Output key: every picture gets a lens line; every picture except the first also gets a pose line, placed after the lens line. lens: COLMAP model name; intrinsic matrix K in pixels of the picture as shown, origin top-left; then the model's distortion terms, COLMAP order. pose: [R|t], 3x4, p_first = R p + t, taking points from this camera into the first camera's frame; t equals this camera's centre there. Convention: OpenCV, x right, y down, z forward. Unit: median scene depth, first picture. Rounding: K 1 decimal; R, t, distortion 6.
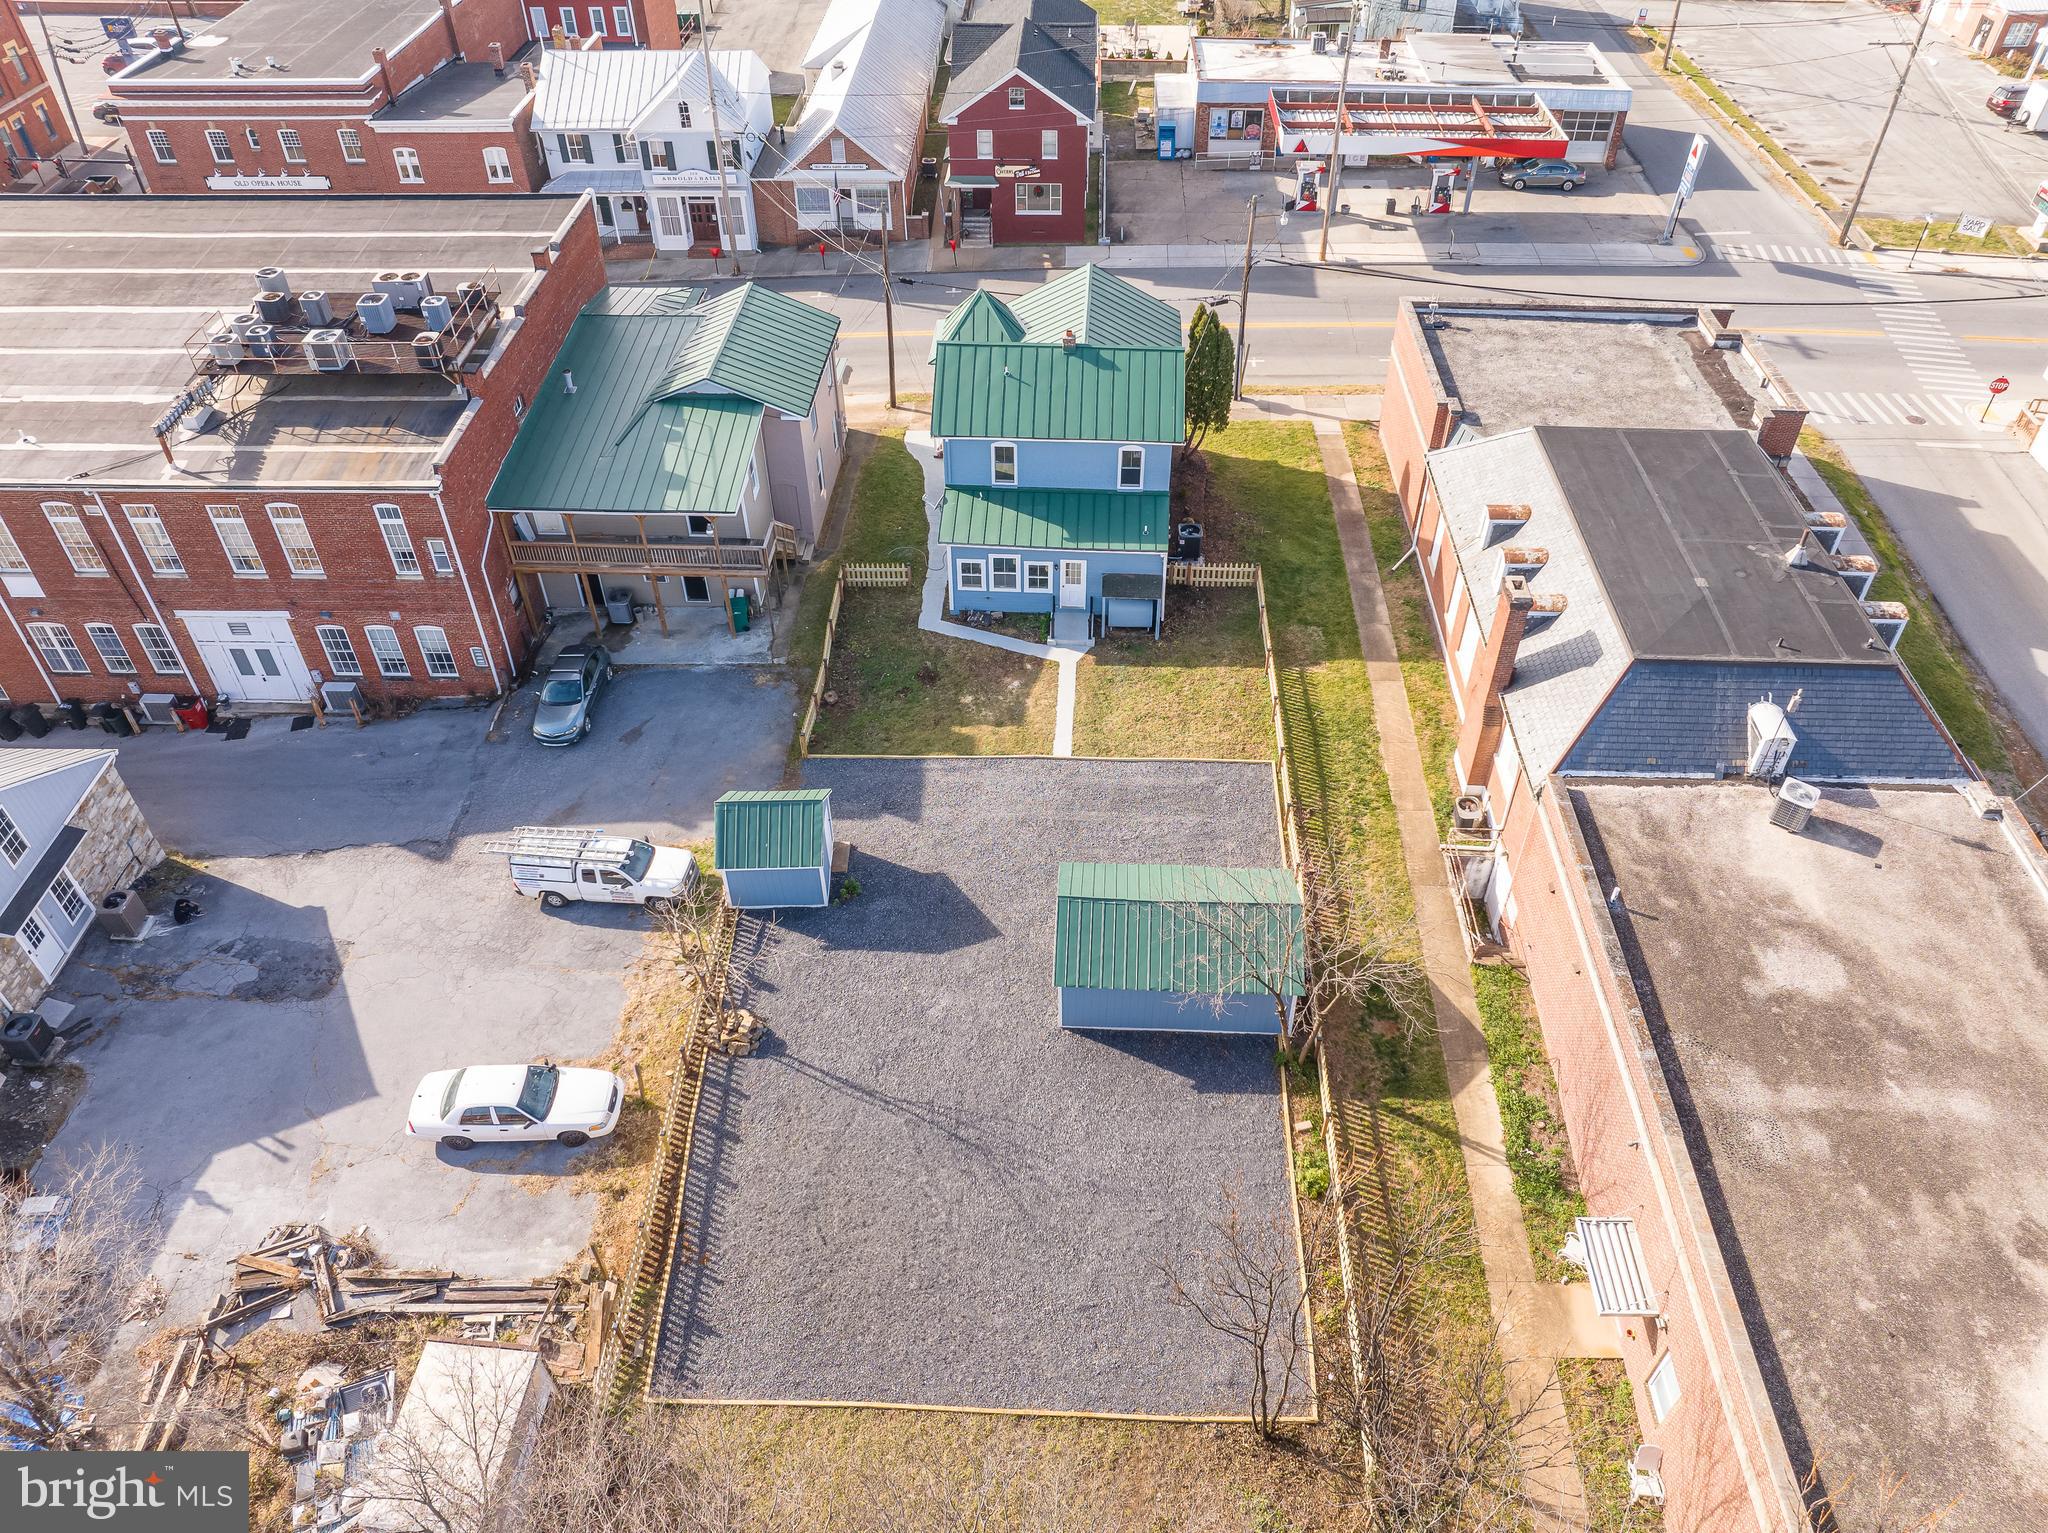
lens RADIAL K [[1435.0, 0, 1034.6], [0, 1435.0, 758.4], [0, 0, 1]] dist [-0.035845, -0.010295]
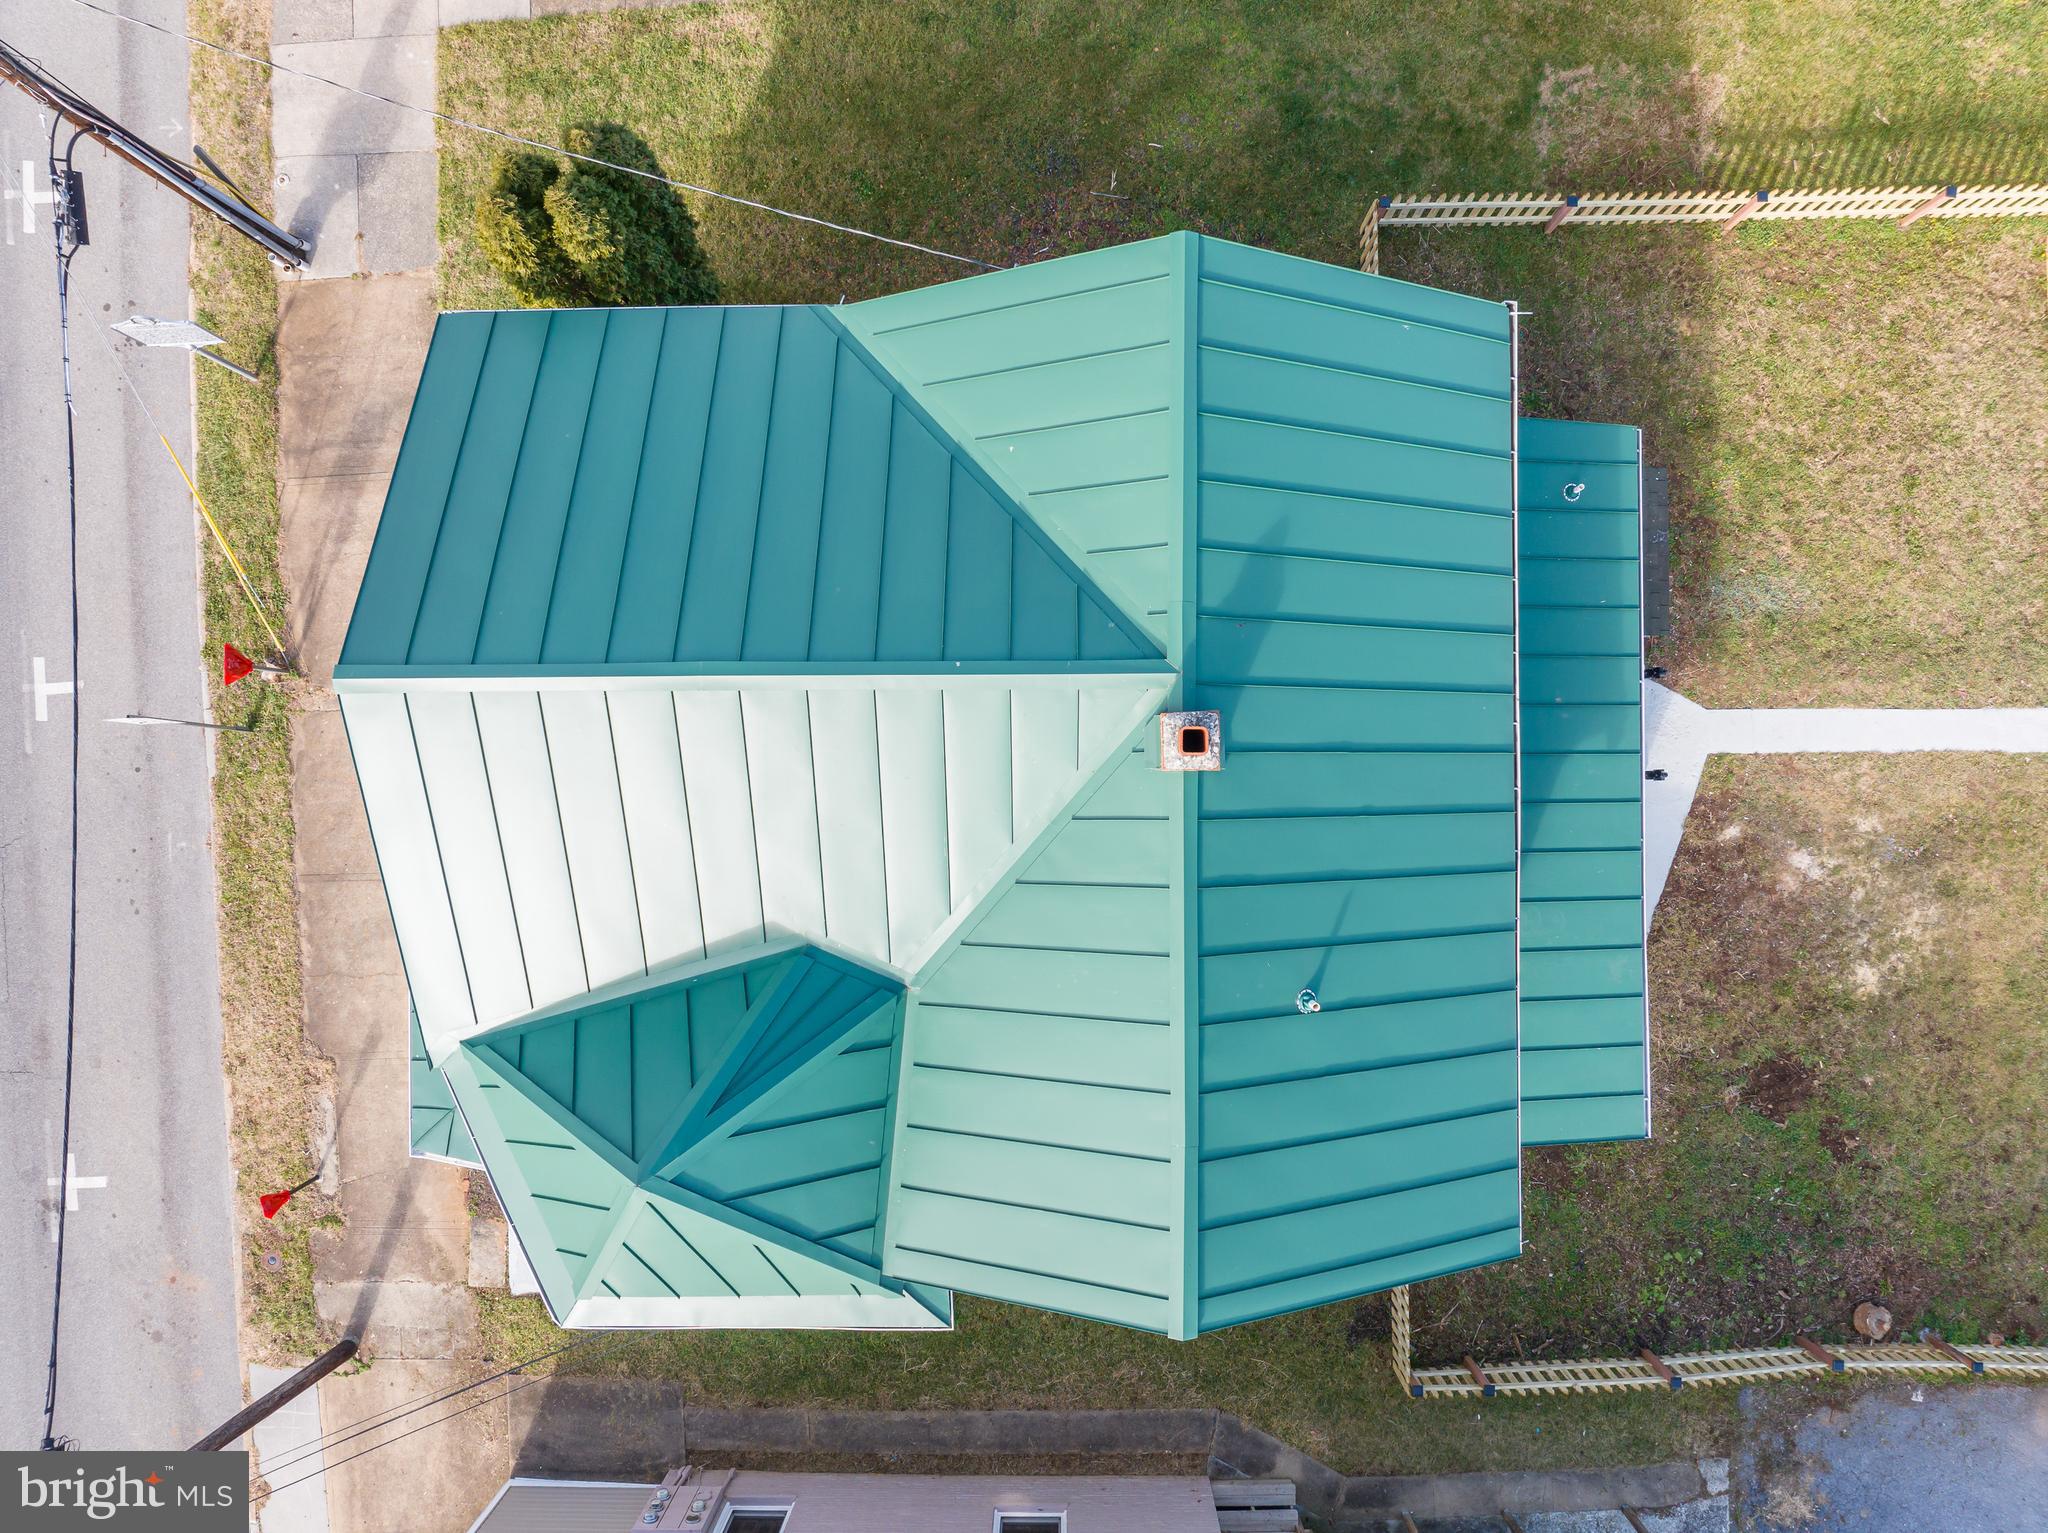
lens RADIAL K [[1435.0, 0, 1028.5], [0, 1435.0, 761.5], [0, 0, 1]] dist [-0.035845, -0.010295]
pose [[-0.061180, -0.997859, 0.023103, 0.017107], [0.688790, -0.025456, 0.724514, -0.458744], [-0.722375, 0.060240, 0.688872, 0.849201]]
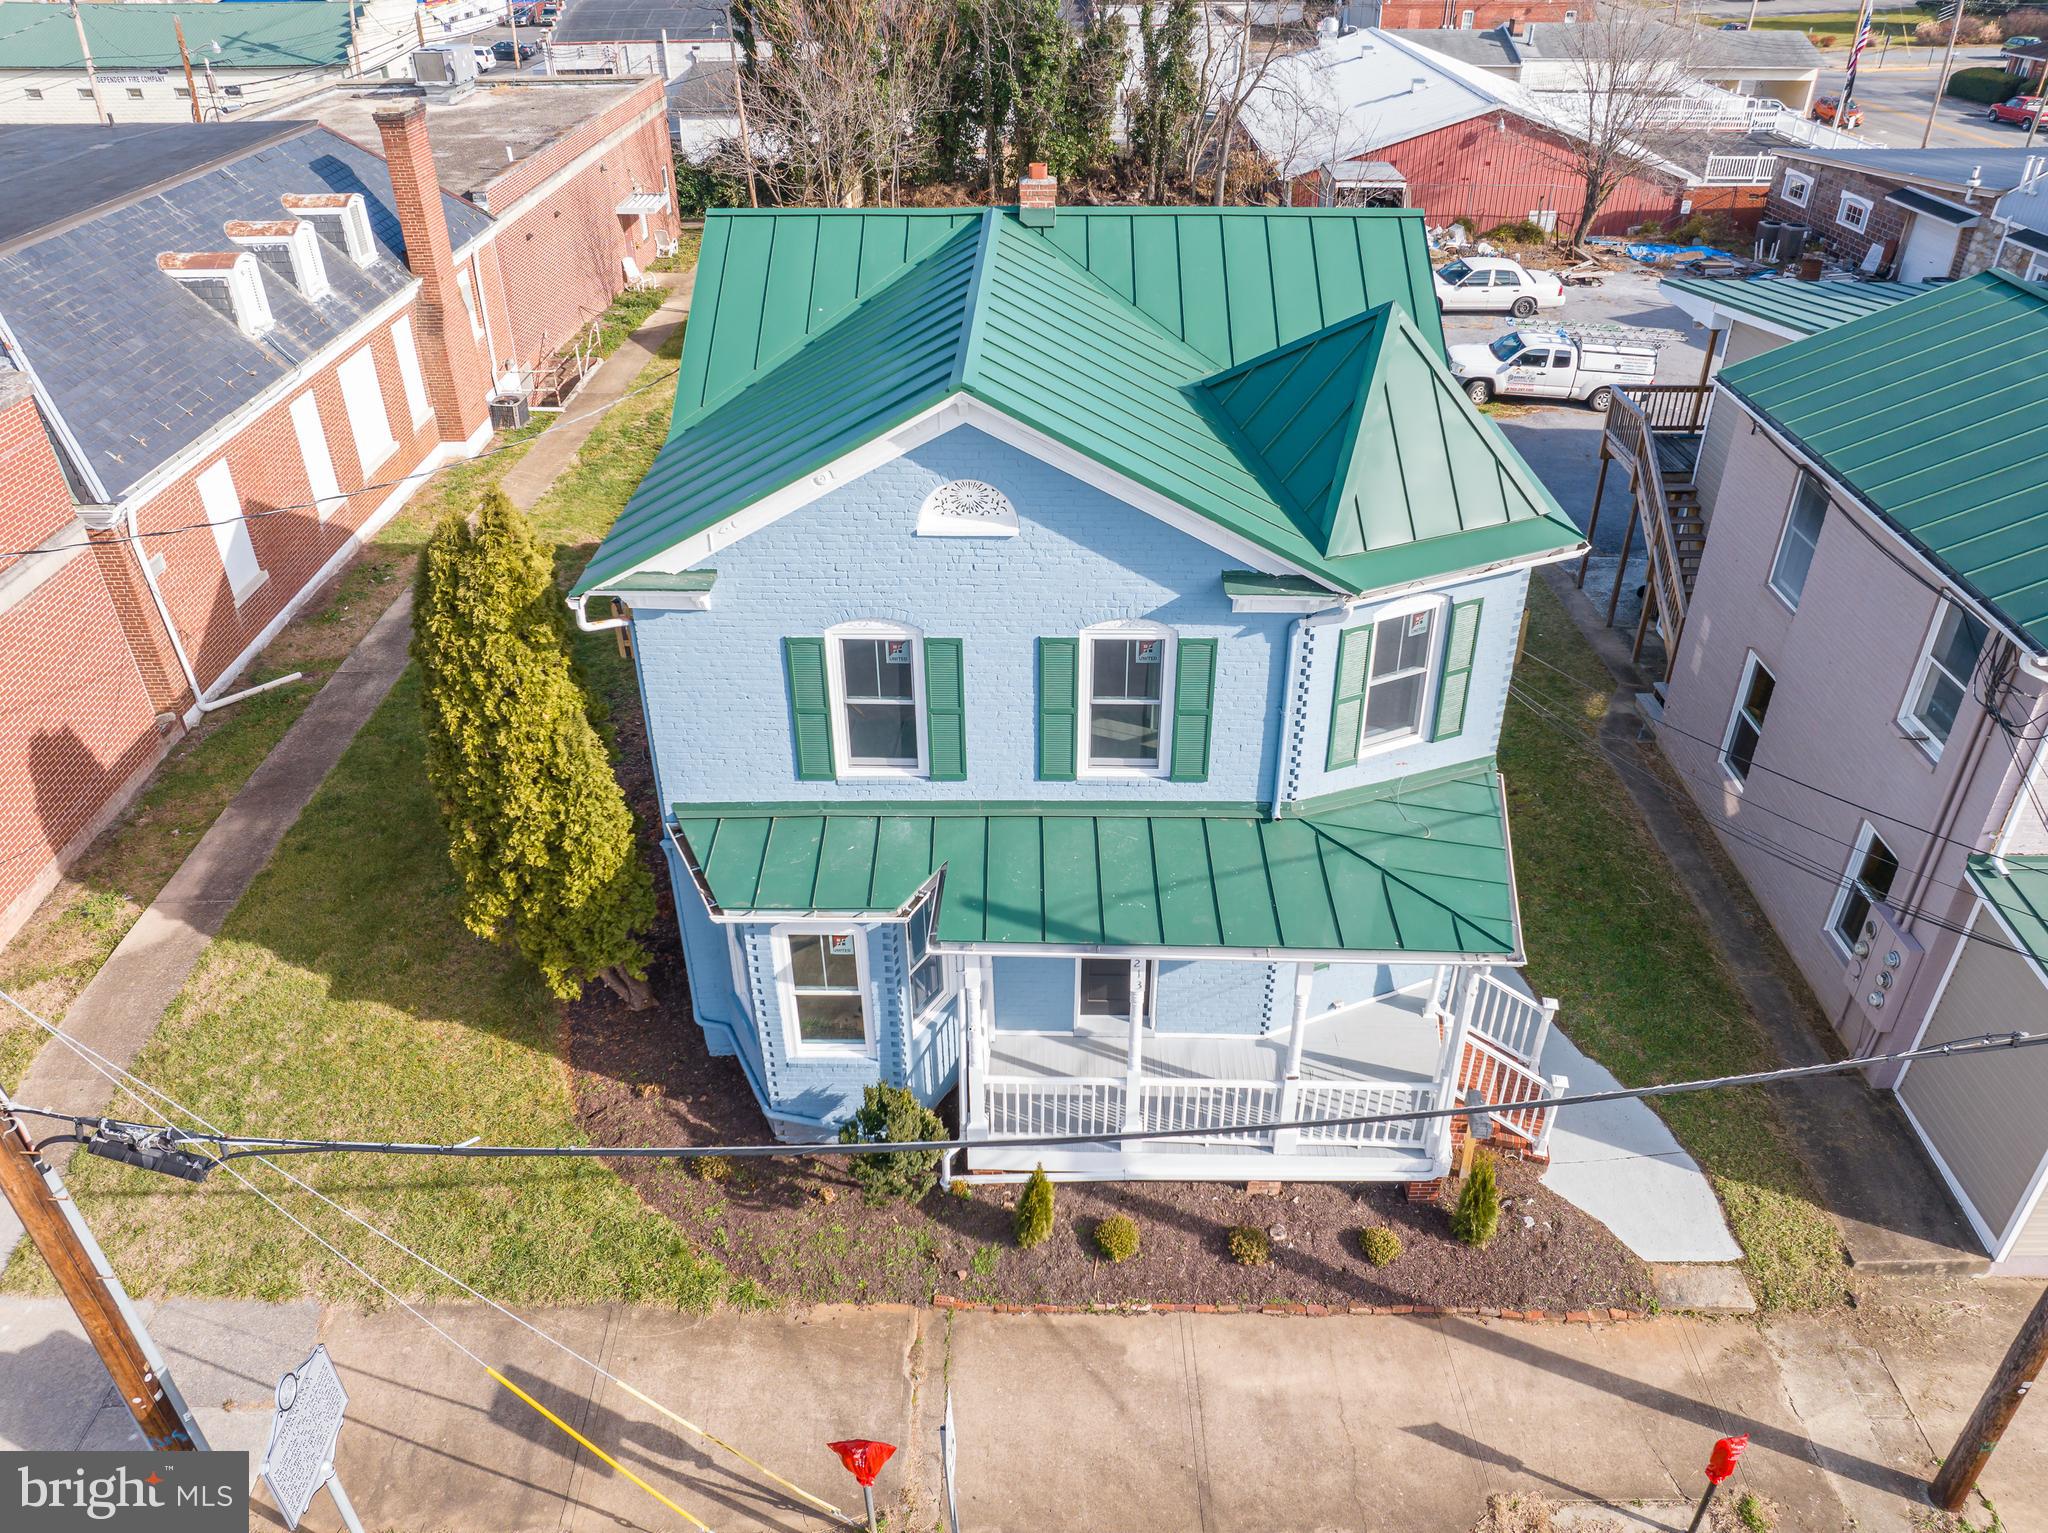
lens RADIAL K [[1435.0, 0, 1030.4], [0, 1435.0, 774.2], [0, 0, 1]] dist [-0.035845, -0.010295]
pose [[-0.999066, 0.033922, -0.026750, 0.038524], [-0.017637, 0.244983, 0.969367, -0.577561], [0.039436, 0.968934, -0.244156, 1.194014]]
